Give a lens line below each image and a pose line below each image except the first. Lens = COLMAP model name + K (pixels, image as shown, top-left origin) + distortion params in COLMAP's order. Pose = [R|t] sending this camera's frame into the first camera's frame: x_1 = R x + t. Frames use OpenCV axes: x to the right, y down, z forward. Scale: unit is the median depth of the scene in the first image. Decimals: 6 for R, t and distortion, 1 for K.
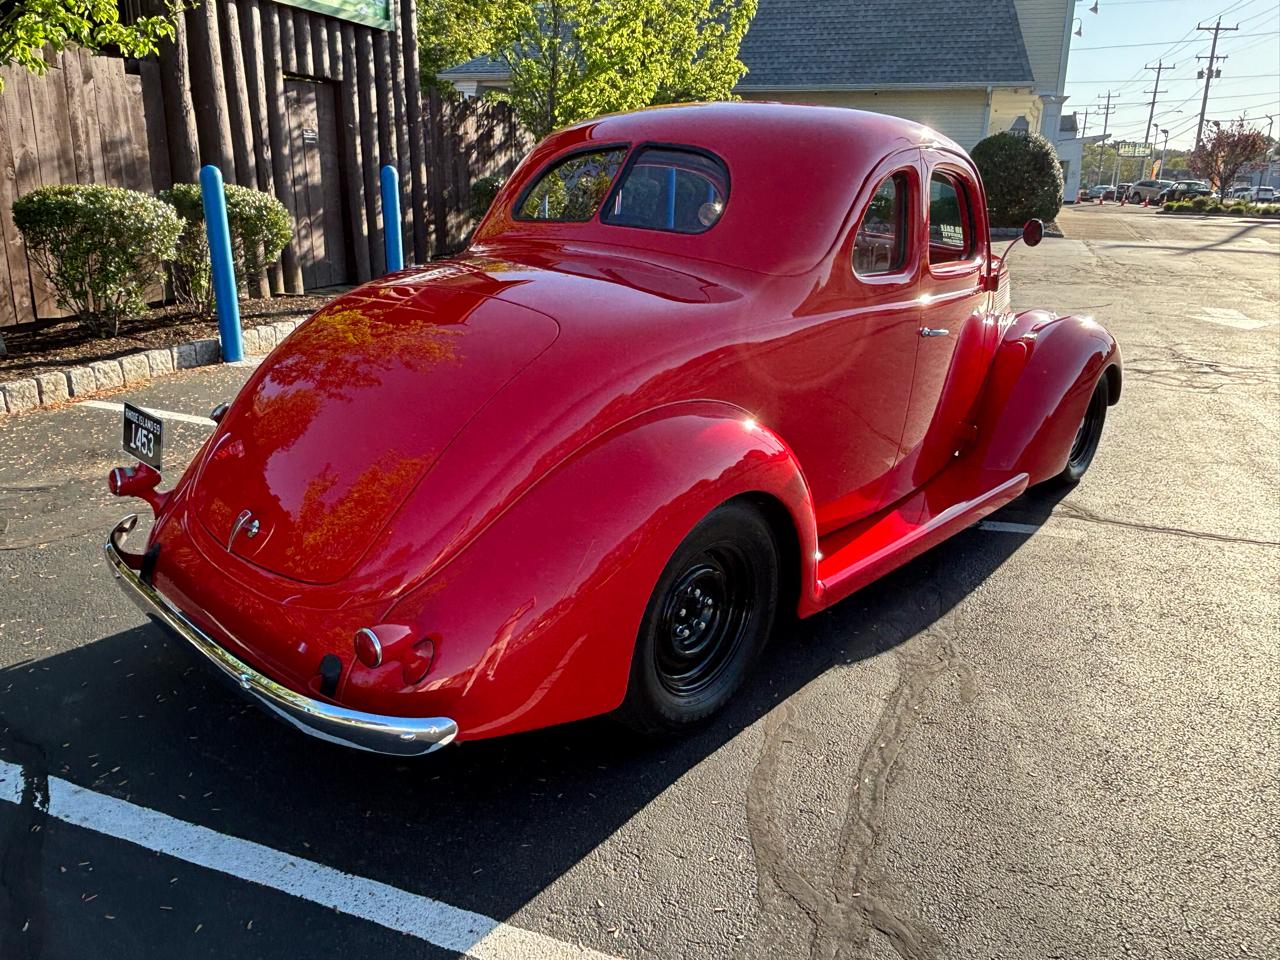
lens RADIAL K [[1022.5, 0, 640.0], [0, 1022.5, 480.0], [0, 0, 1]] dist [-0.002215, -0.002748]
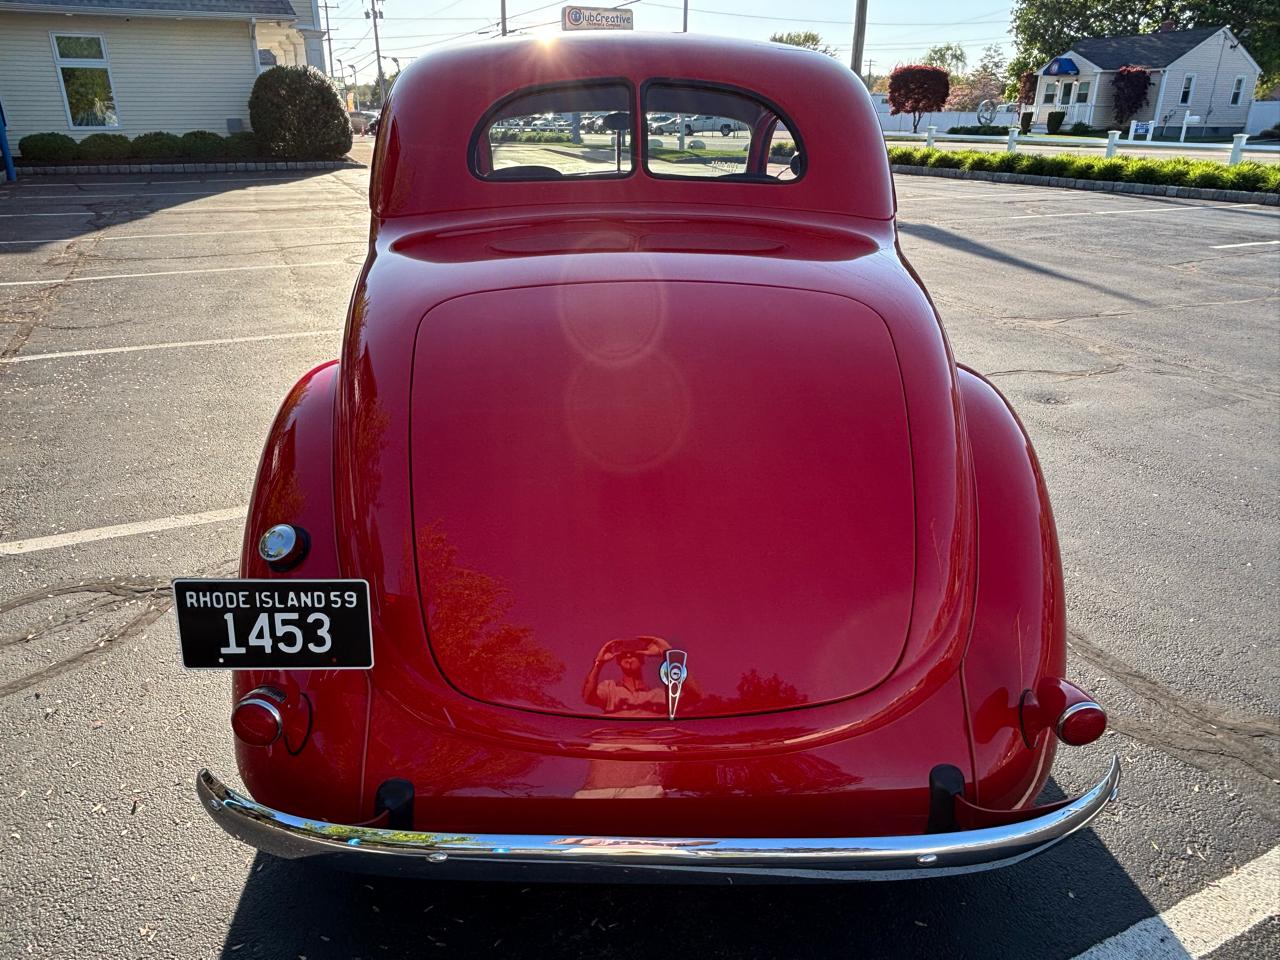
lens RADIAL K [[914.8, 0, 640.0], [0, 914.8, 480.0], [0, 0, 1]] dist [0.005131, 0.003924]
pose [[0.672815, -0.297384, 0.677409, -0.668447], [0.231826, 0.954283, 0.188679, -0.166077], [-0.702550, 0.030096, 0.710998, 0.509017]]
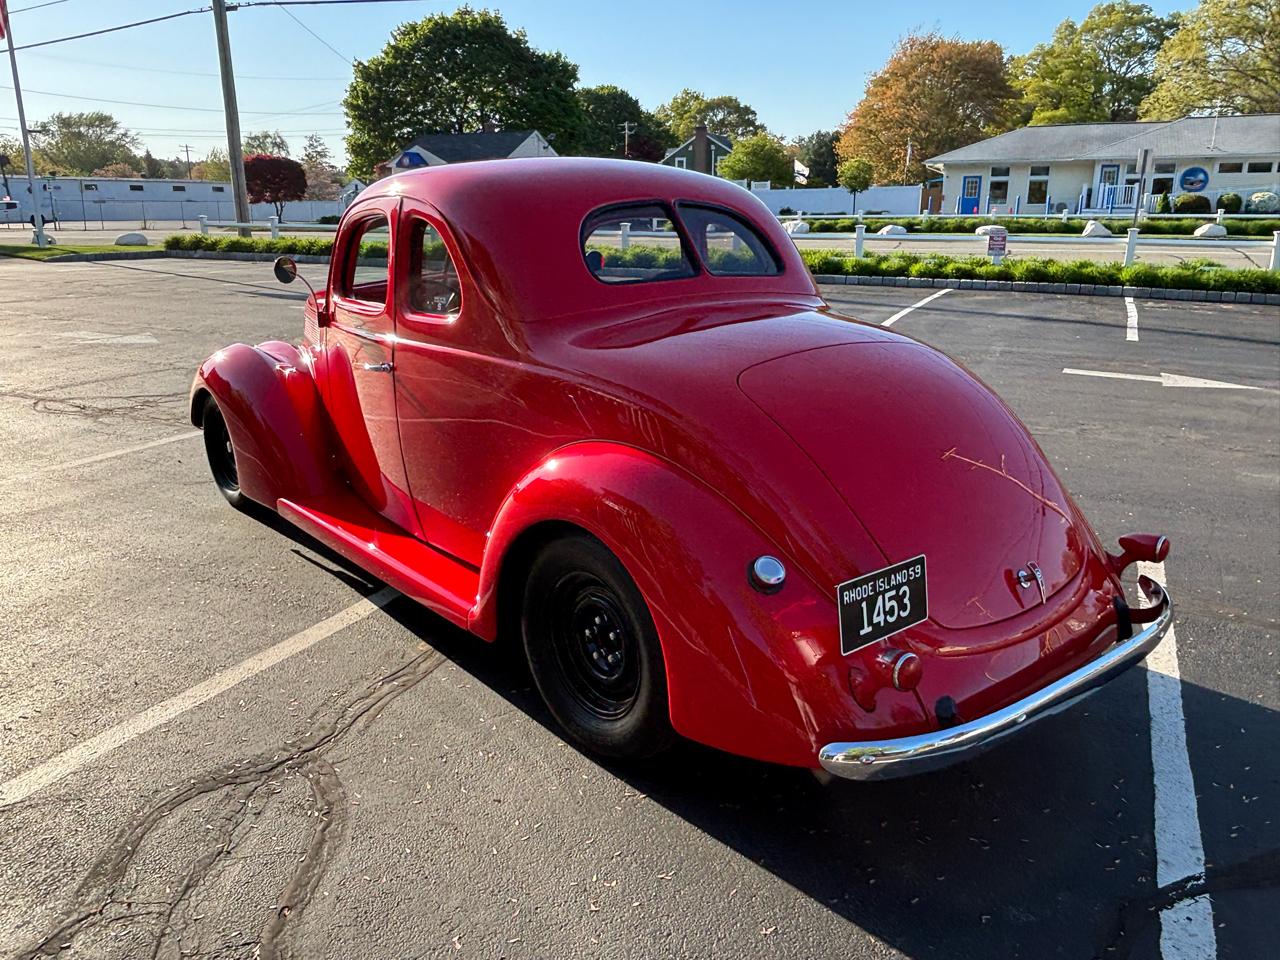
lens RADIAL K [[1022.5, 0, 640.0], [0, 1022.5, 480.0], [0, 0, 1]] dist [-0.002215, -0.002748]
pose [[0.042212, -0.287854, 0.956743, -1.183868], [0.292059, 0.919325, 0.263711, -0.374543], [-0.955468, 0.268294, 0.122877, 1.058582]]
